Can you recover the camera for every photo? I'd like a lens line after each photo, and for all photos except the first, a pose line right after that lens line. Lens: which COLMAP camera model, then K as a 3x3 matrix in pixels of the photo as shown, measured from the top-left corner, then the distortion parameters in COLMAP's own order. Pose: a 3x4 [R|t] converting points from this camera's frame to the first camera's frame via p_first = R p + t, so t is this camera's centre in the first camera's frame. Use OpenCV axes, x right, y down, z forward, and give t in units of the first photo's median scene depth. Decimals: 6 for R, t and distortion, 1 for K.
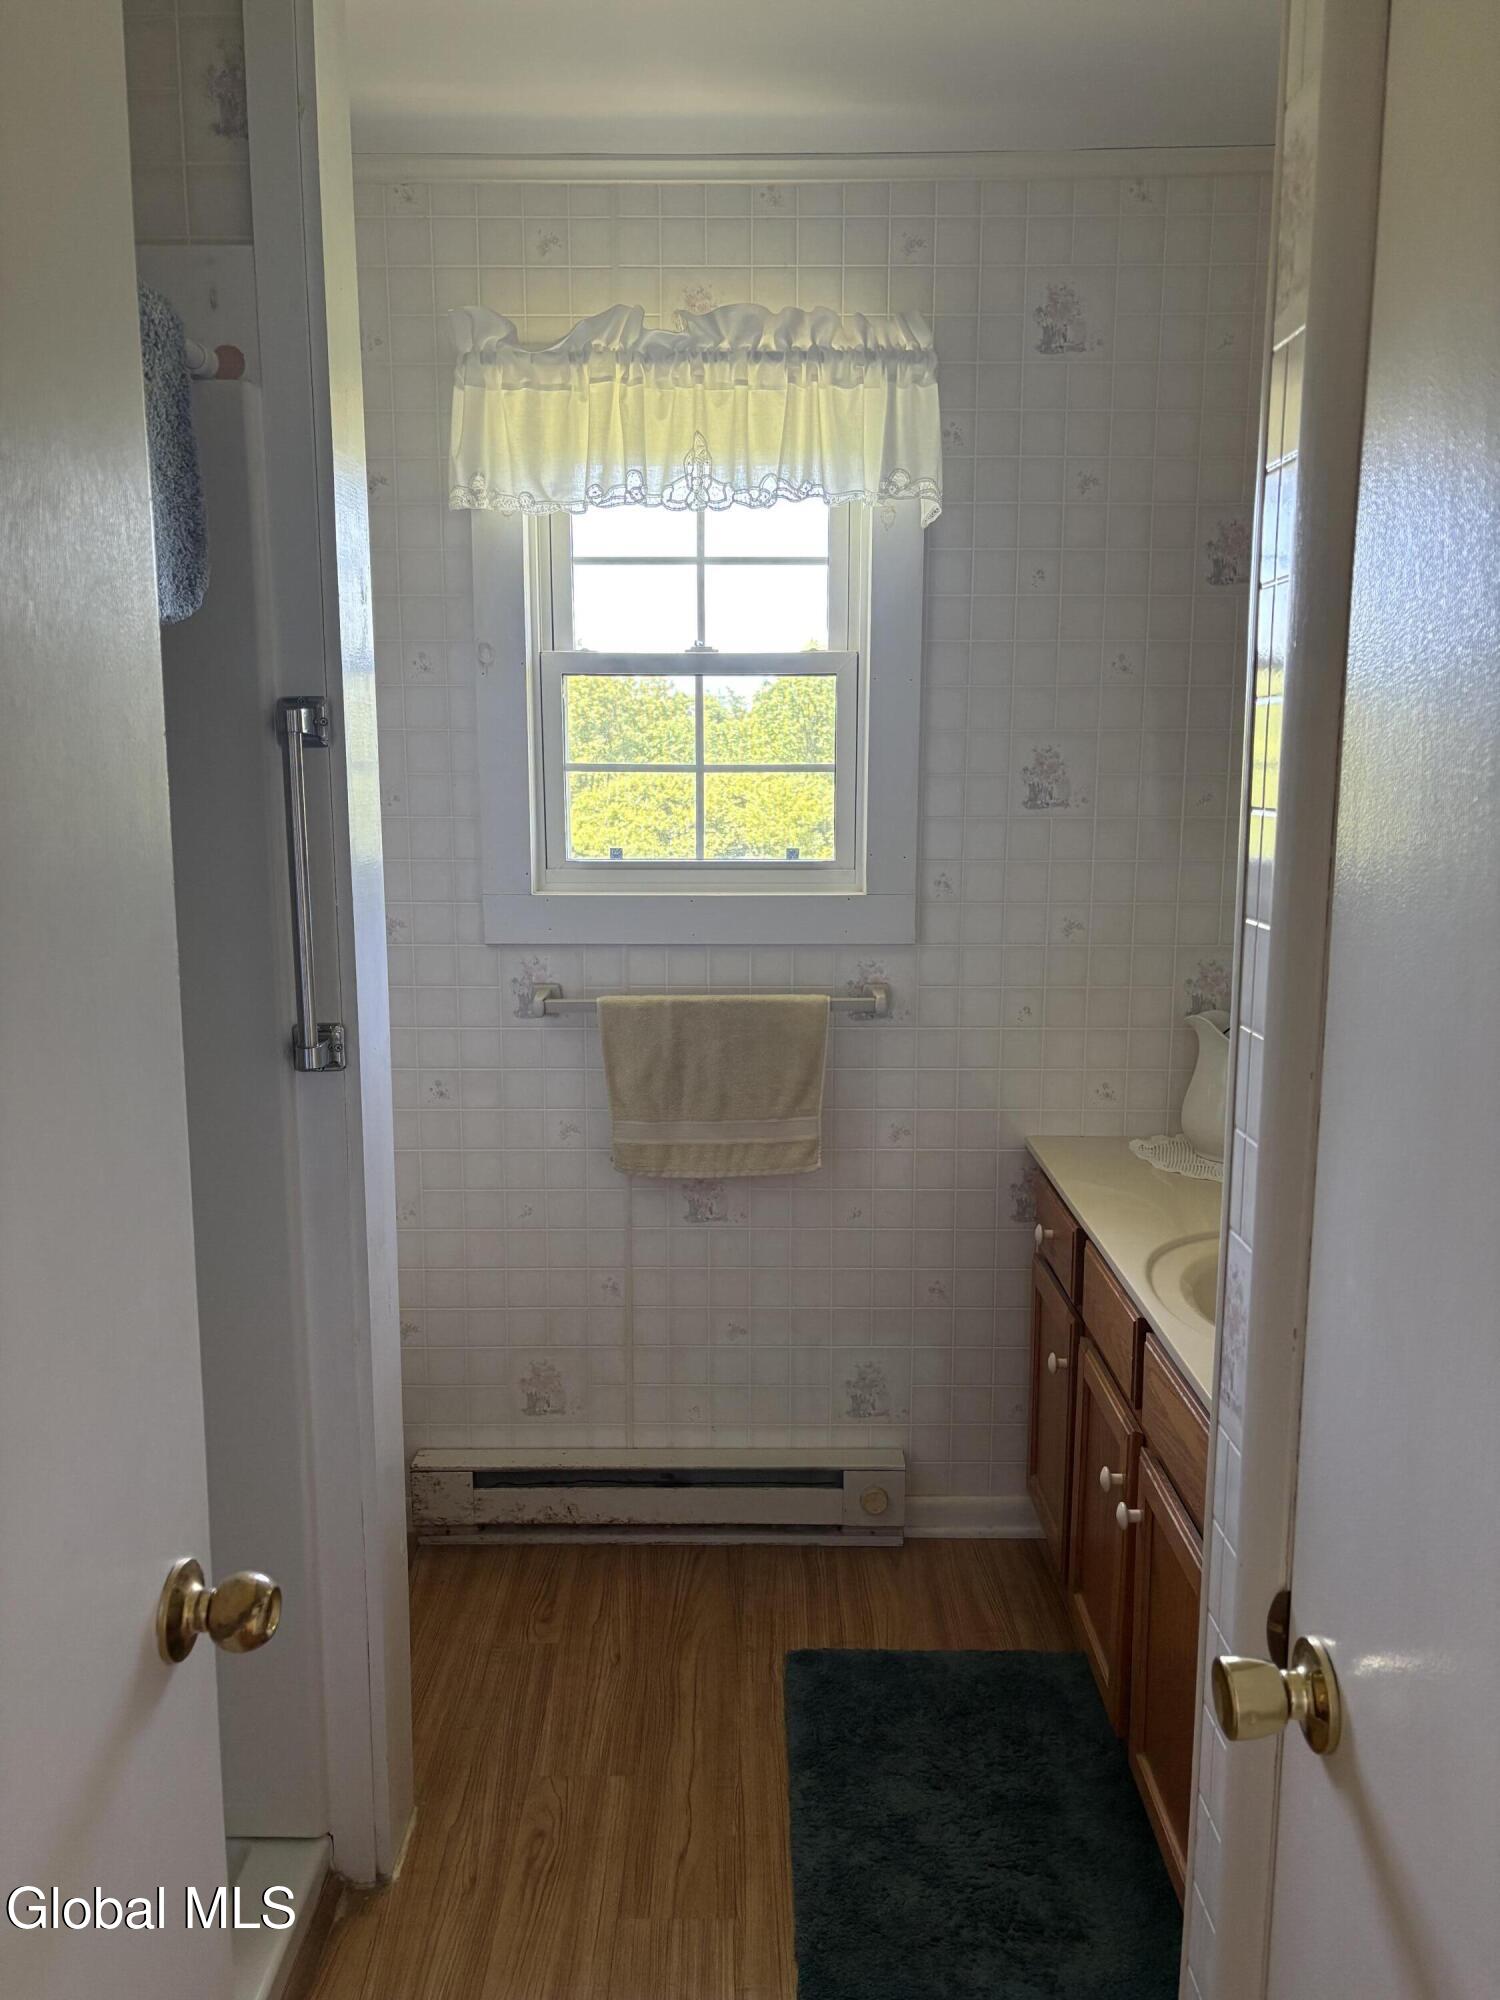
lens RADIAL K [[1498.3, 0, 750.3], [0, 1498.3, 999.6], [0, 0, 1]] dist [0.026455, -0.022965]
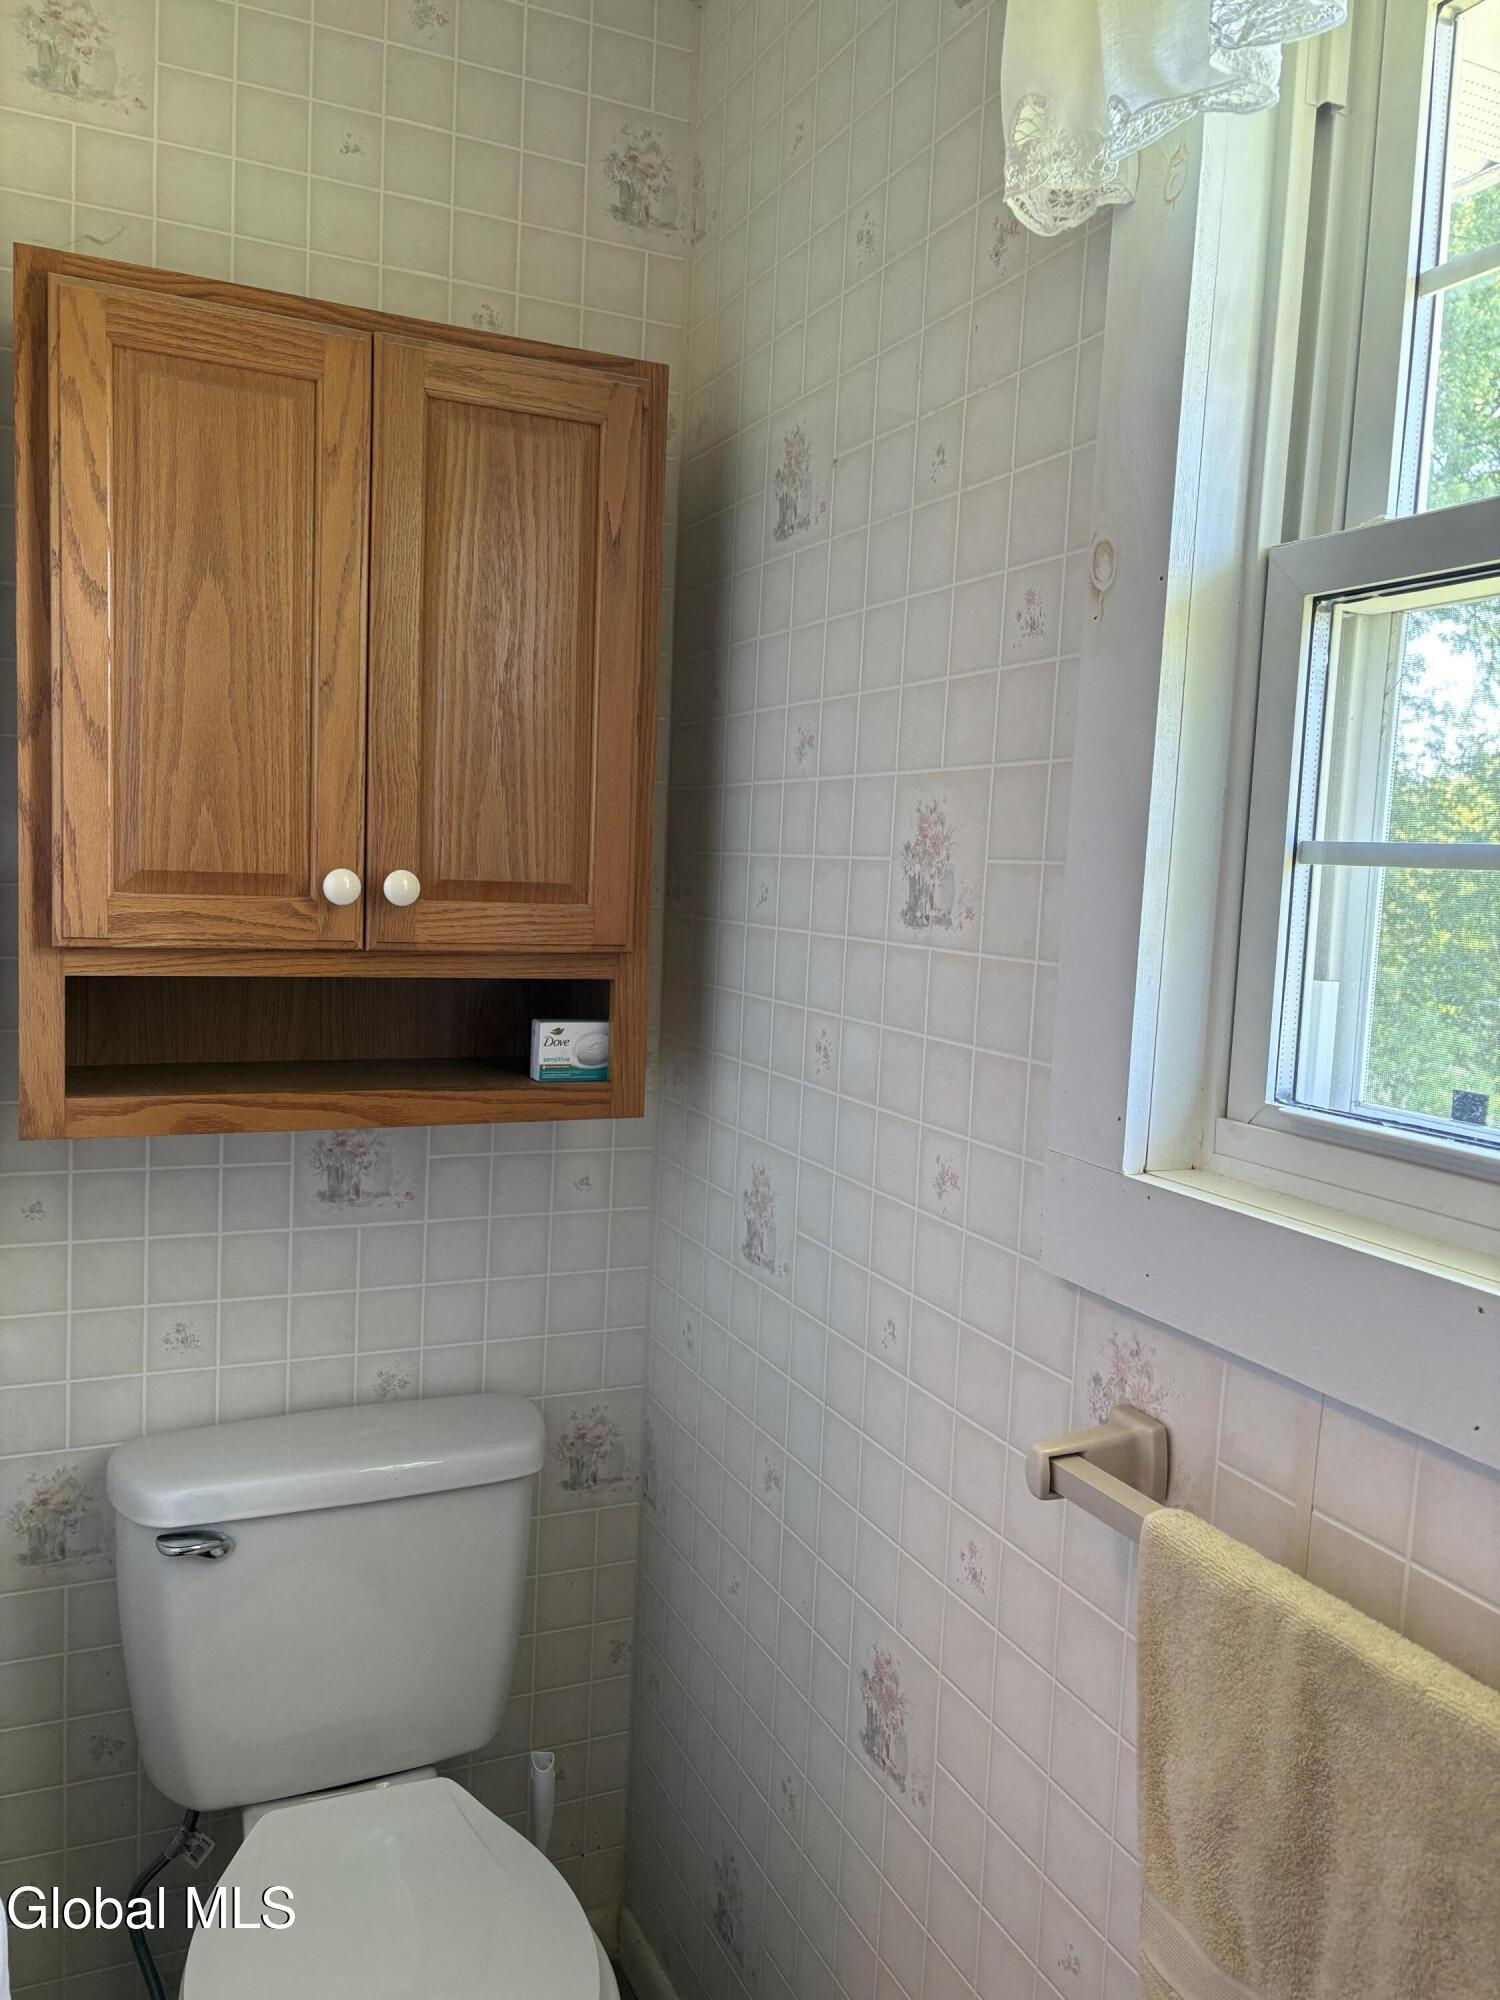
lens RADIAL K [[1498.3, 0, 749.0], [0, 1498.3, 1005.2], [0, 0, 1]] dist [0.026455, -0.022965]
pose [[0.416624, 0.097051, -0.903884, 0.158773], [-0.178828, 0.983607, 0.023184, -0.105904], [0.891317, 0.151981, 0.427149, 0.751317]]
